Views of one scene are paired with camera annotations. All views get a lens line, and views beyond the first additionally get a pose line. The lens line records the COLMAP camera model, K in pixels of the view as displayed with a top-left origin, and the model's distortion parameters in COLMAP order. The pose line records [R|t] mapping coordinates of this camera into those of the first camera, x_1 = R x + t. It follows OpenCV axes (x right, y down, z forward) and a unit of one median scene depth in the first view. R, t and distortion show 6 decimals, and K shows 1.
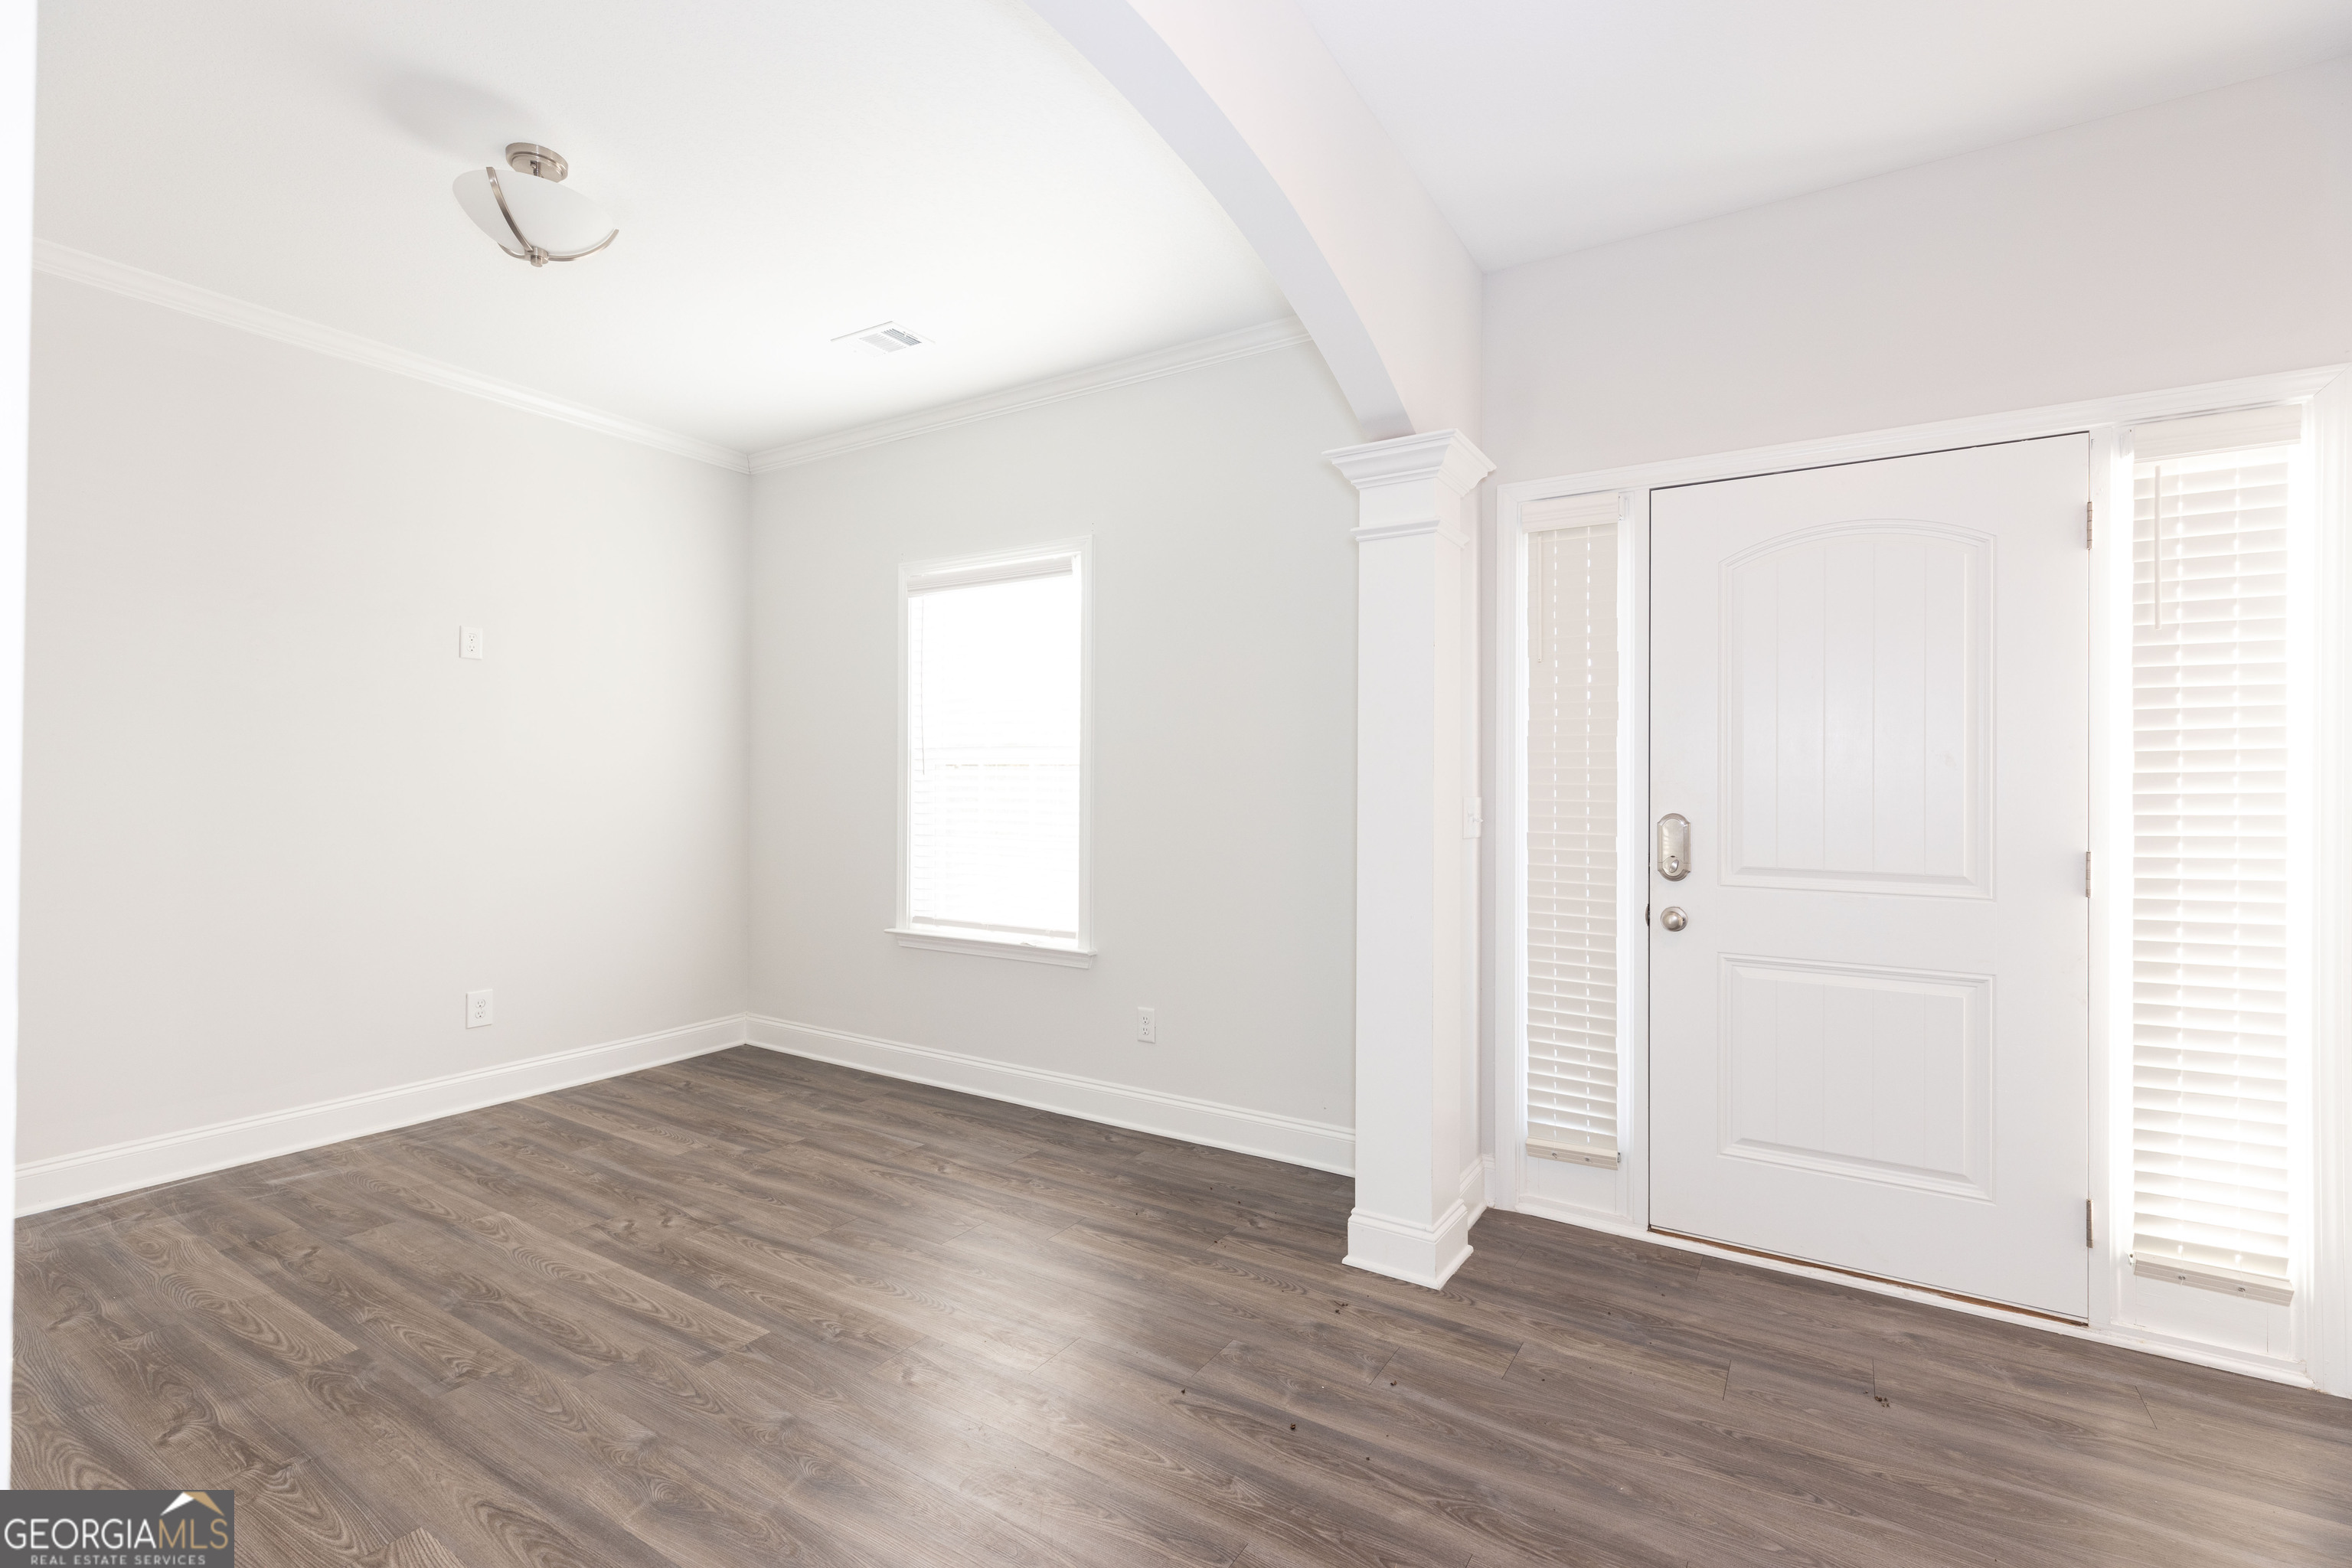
lens RADIAL K [[1044.6, 0, 1162.3], [0, 1044.6, 784.5], [0, 0, 1]] dist [0.002430, -0.000746]
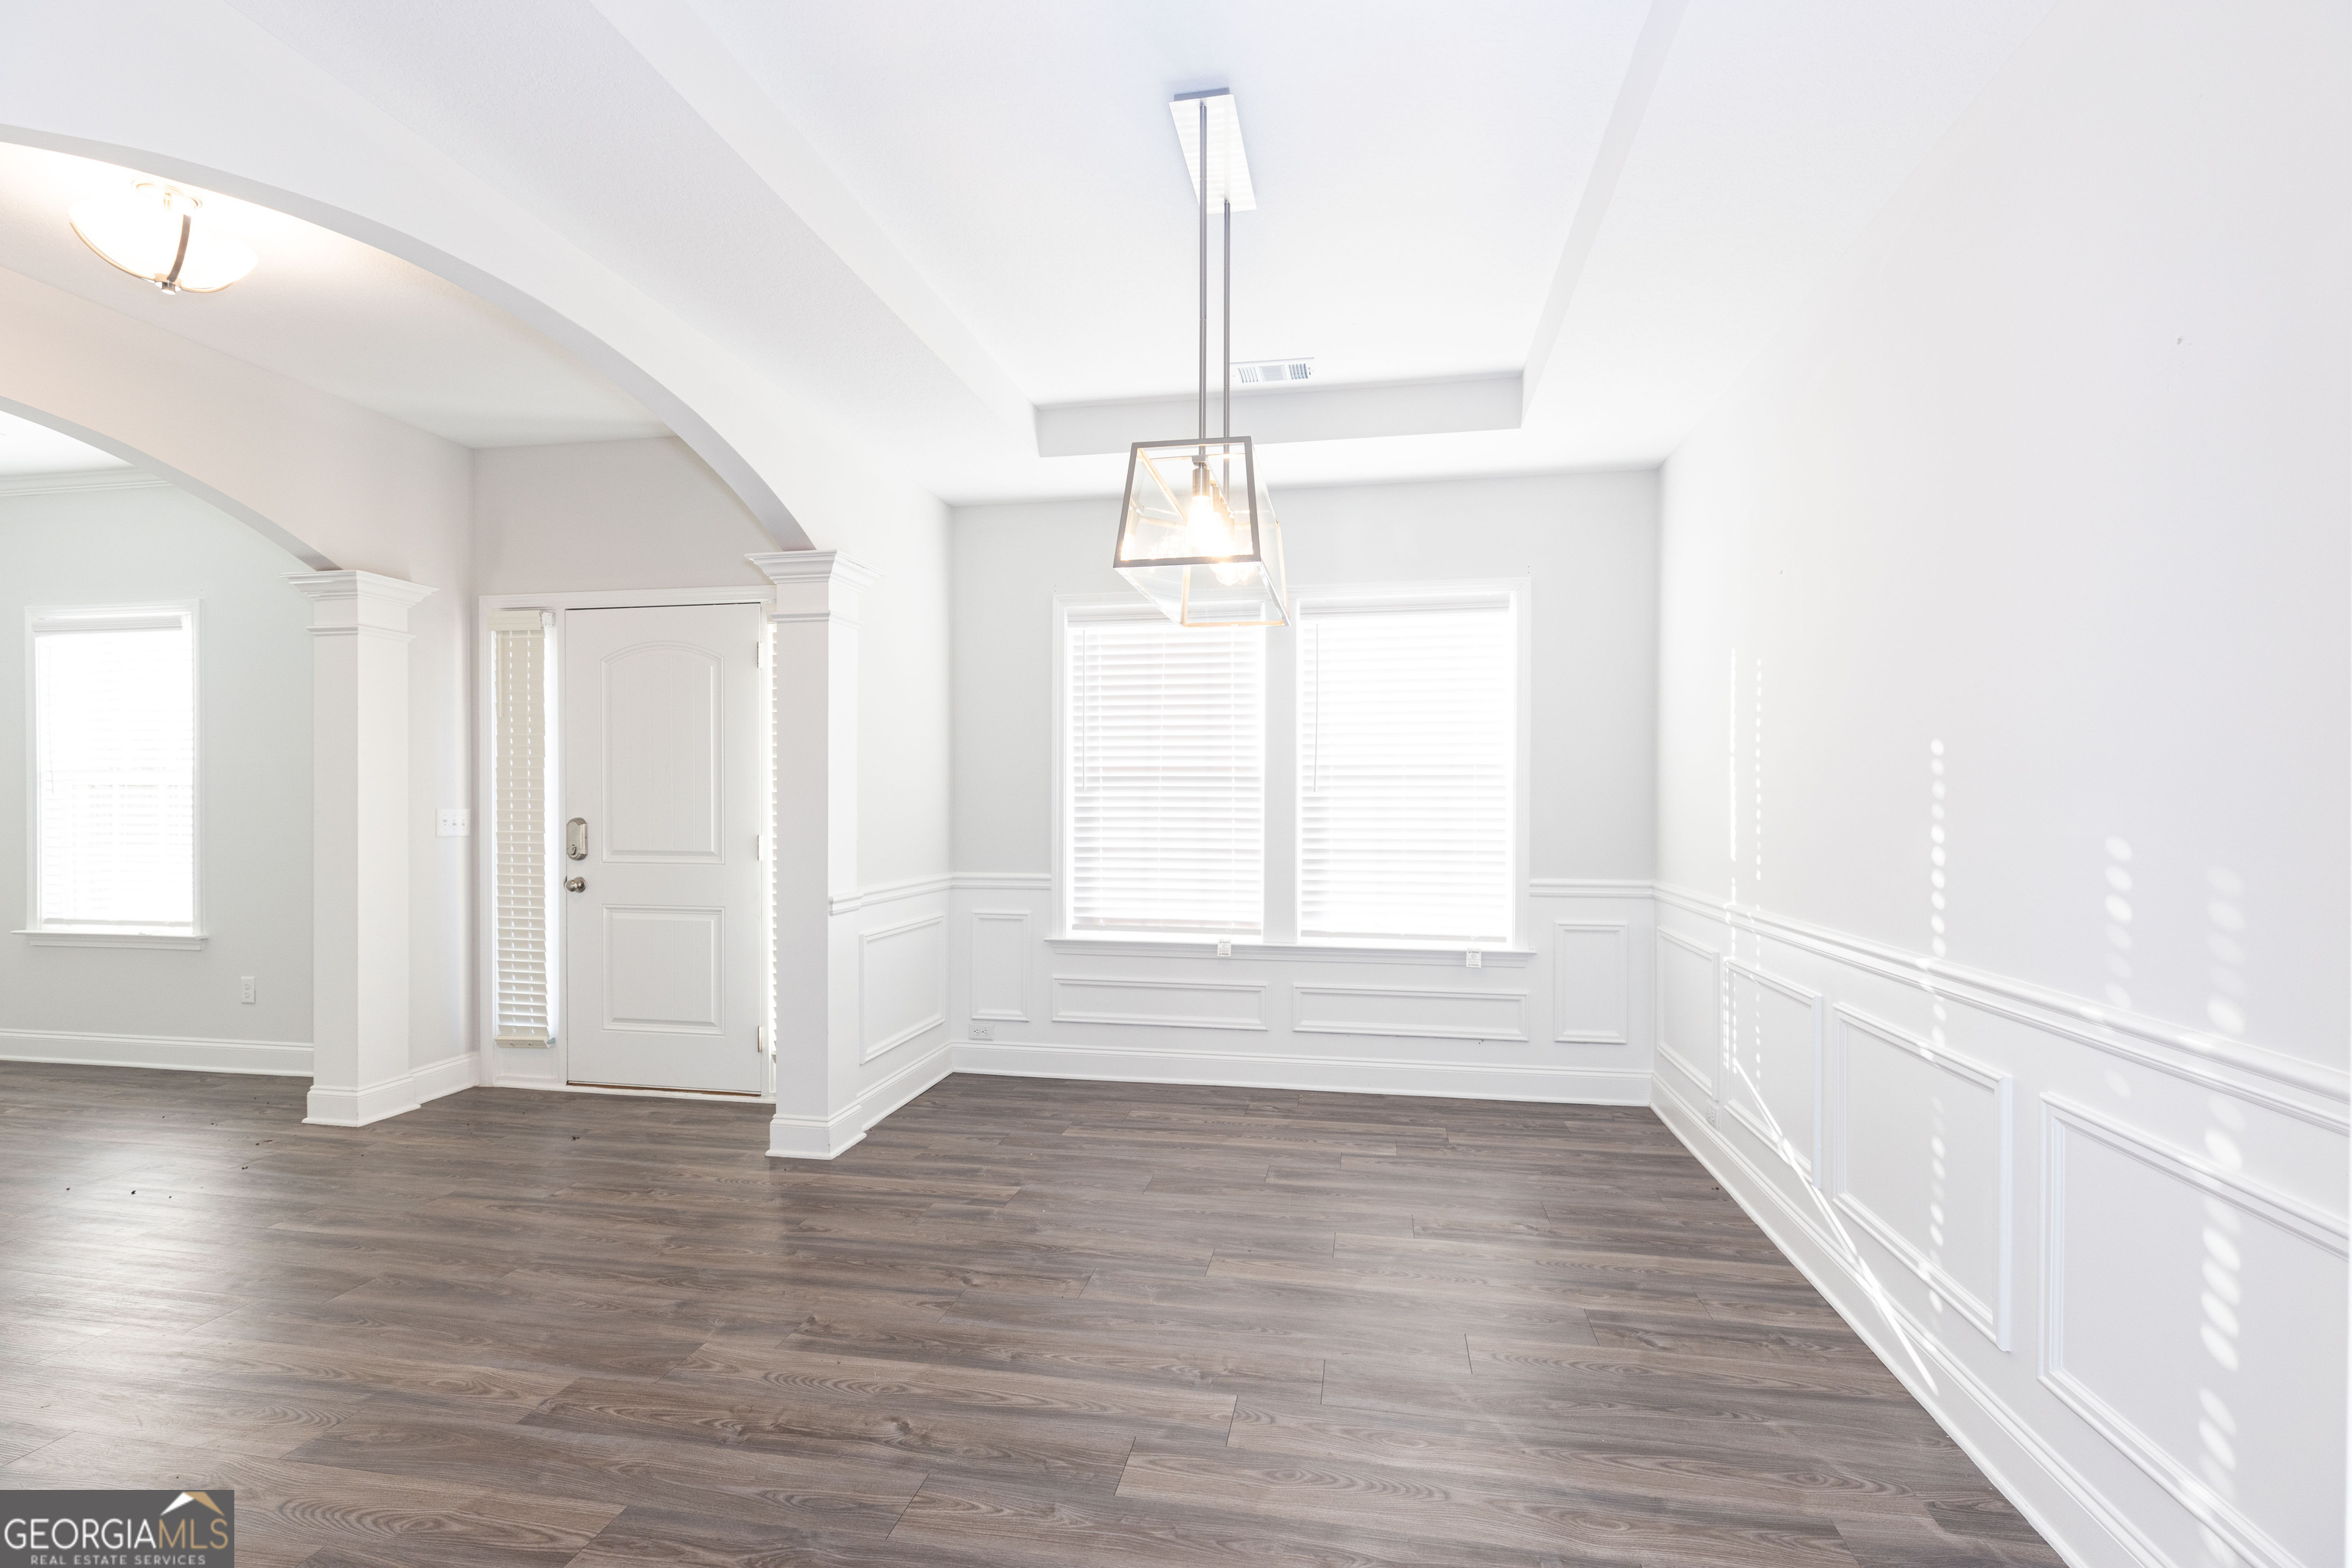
lens RADIAL K [[1063.5, 0, 1164.2], [0, 1063.5, 811.0], [0, 0, 1]] dist [0.002466, -0.000429]
pose [[0.929245, -0.008478, 0.369368, 0.675439], [0.004798, 0.999929, 0.010883, 0.004293], [-0.369434, -0.008340, 0.929220, -0.765615]]
